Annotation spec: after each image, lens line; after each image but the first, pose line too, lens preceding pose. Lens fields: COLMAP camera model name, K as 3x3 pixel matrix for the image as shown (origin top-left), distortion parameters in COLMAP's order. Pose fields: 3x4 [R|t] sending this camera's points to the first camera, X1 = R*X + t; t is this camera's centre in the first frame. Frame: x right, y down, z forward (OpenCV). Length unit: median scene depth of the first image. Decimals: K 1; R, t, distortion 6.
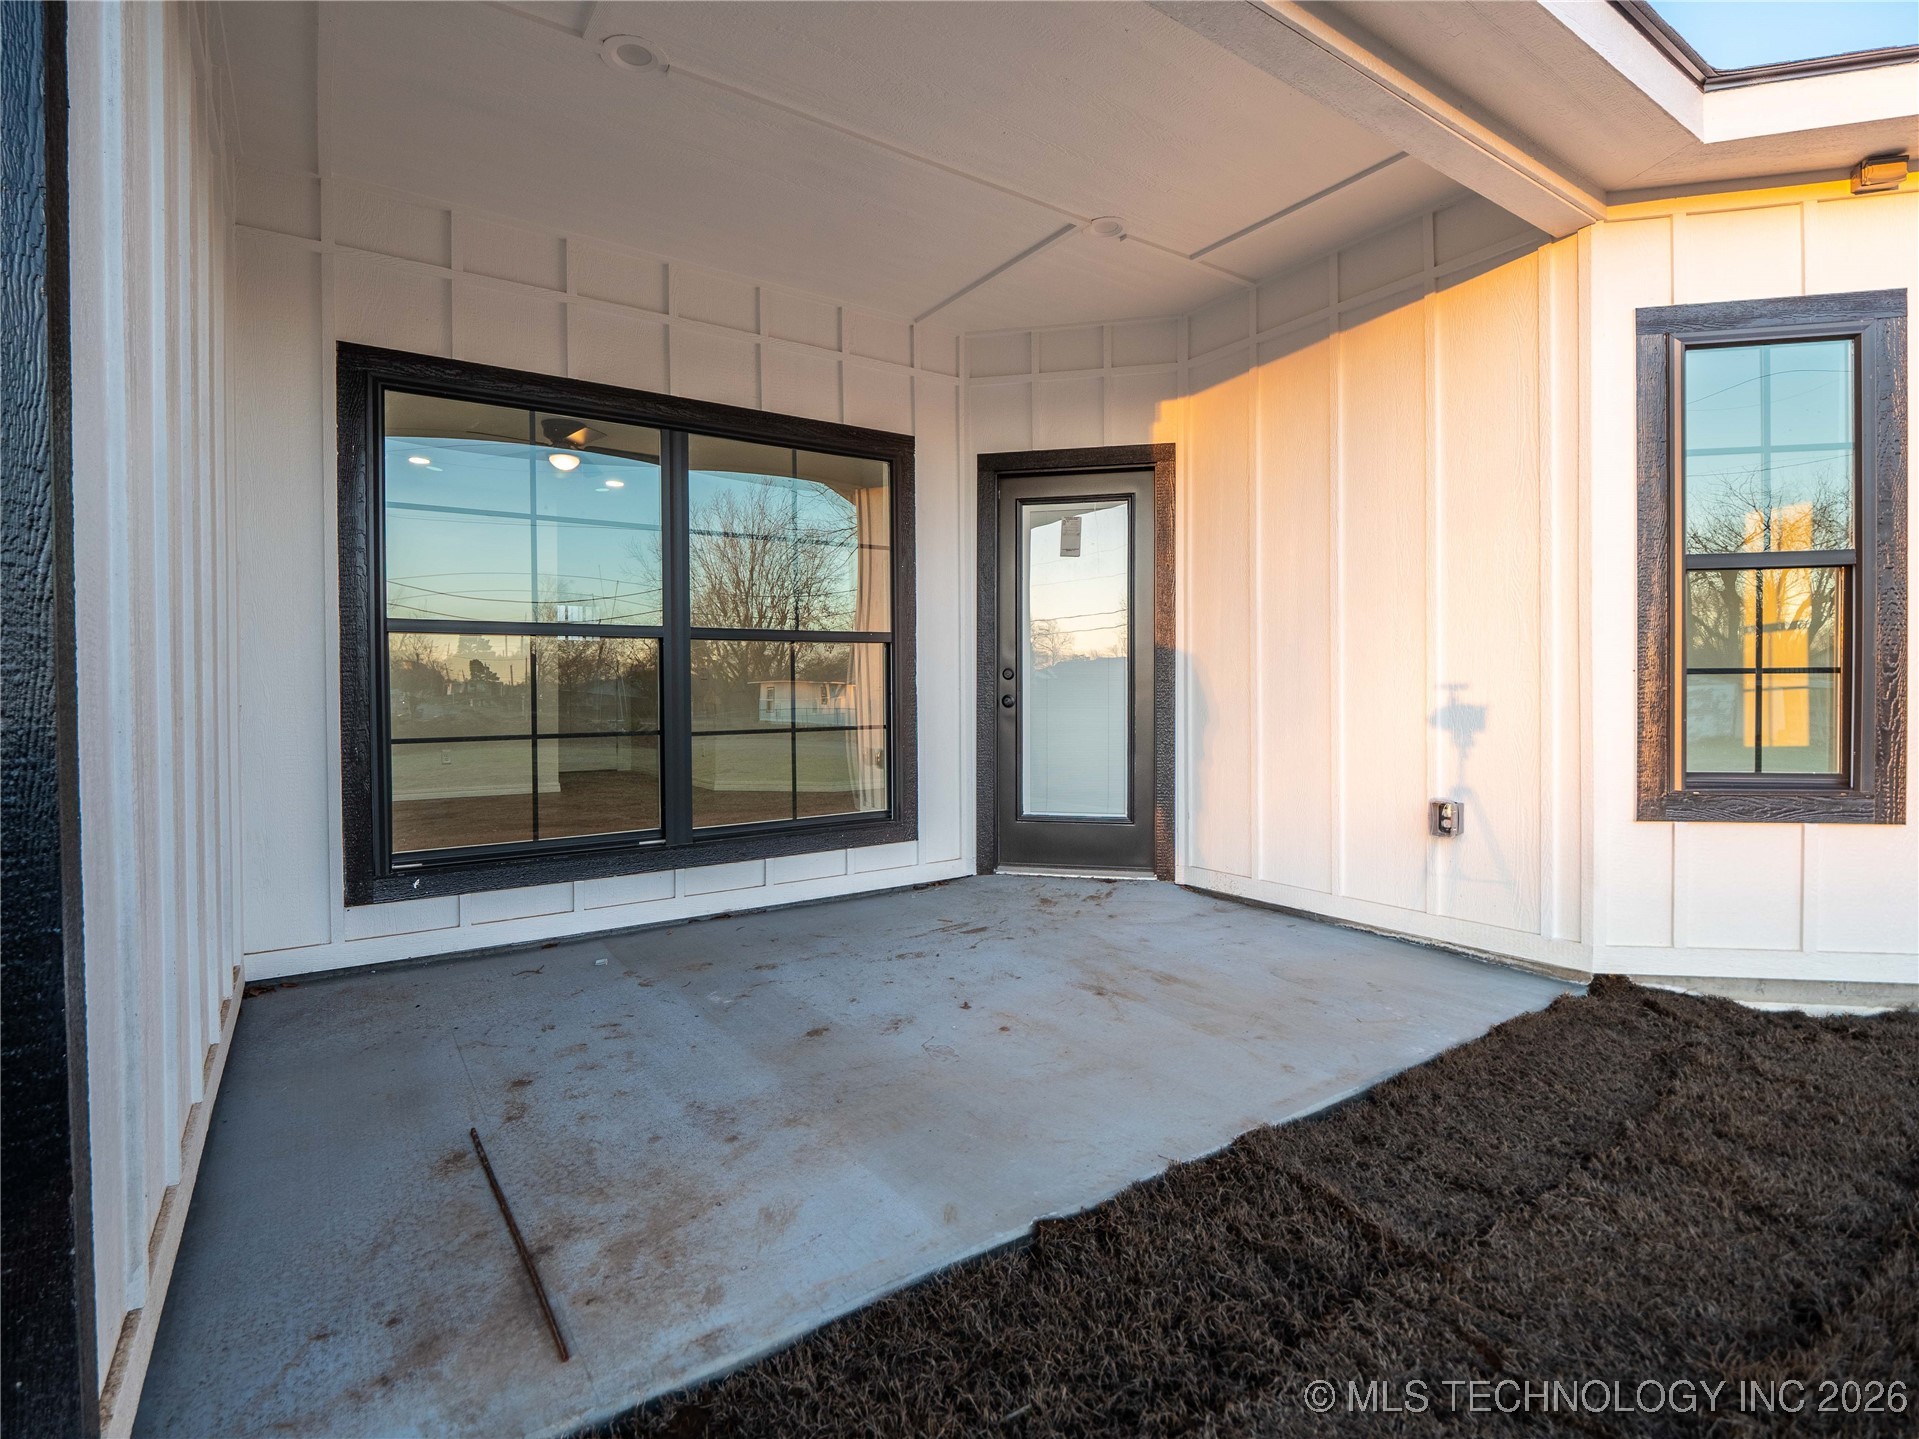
lens RADIAL K [[934.4, 0, 959.6], [0, 934.4, 701.1], [0, 0, 1]] dist [0.000268, 0.000060]
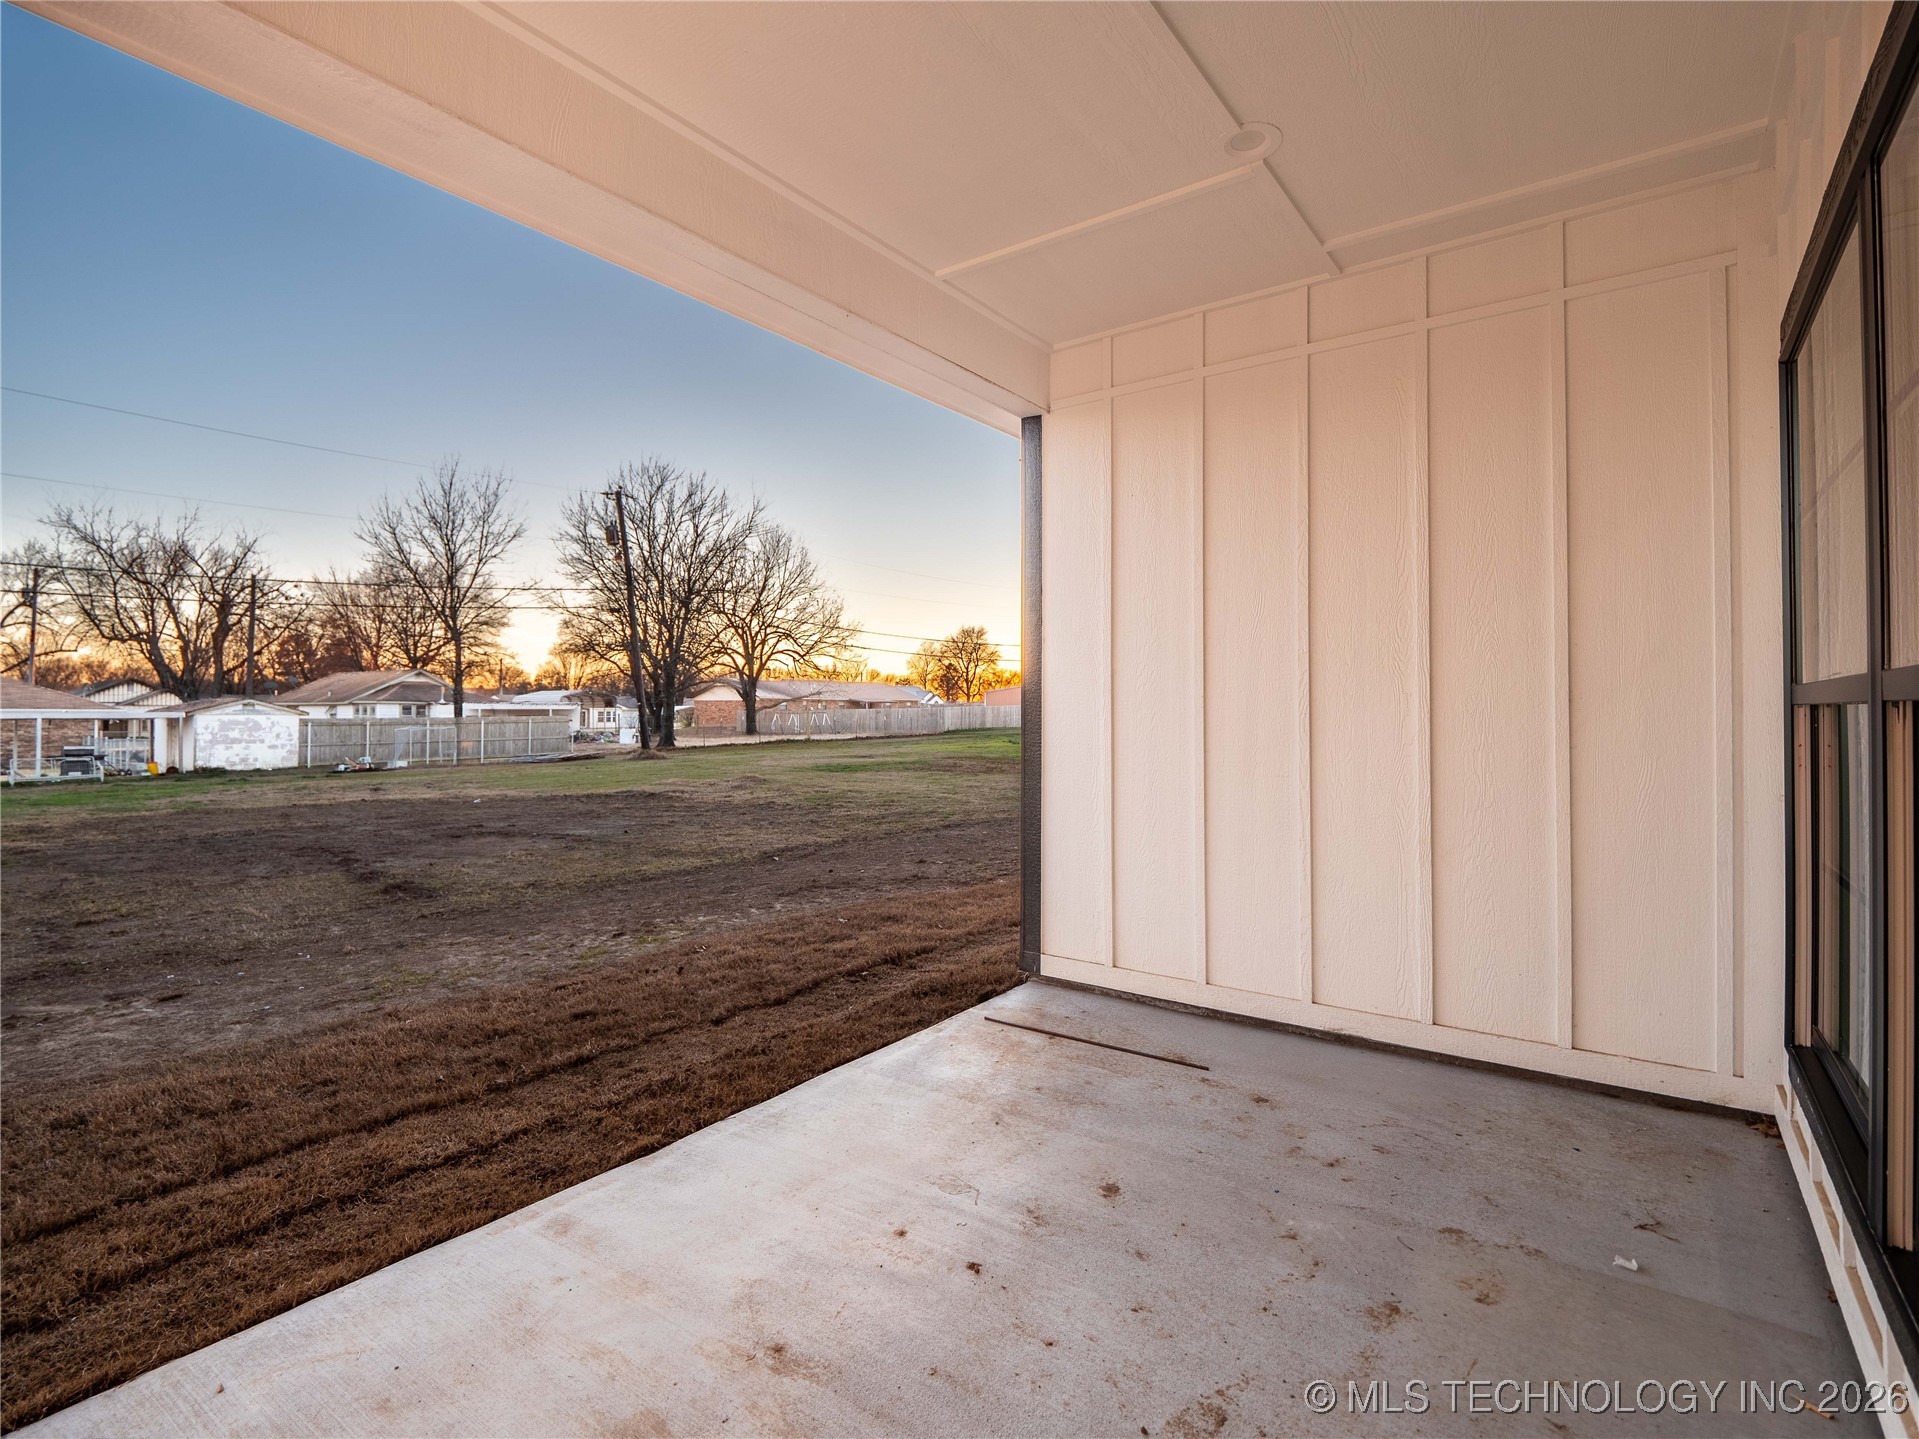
lens RADIAL K [[934.4, 0, 959.6], [0, 934.4, 701.1], [0, 0, 1]] dist [0.000268, 0.000060]
pose [[-0.944245, 0.004058, -0.329219, 0.265669], [0.004059, 0.999992, 0.000685, -0.099712], [0.329219, -0.000690, -0.944253, 1.807829]]
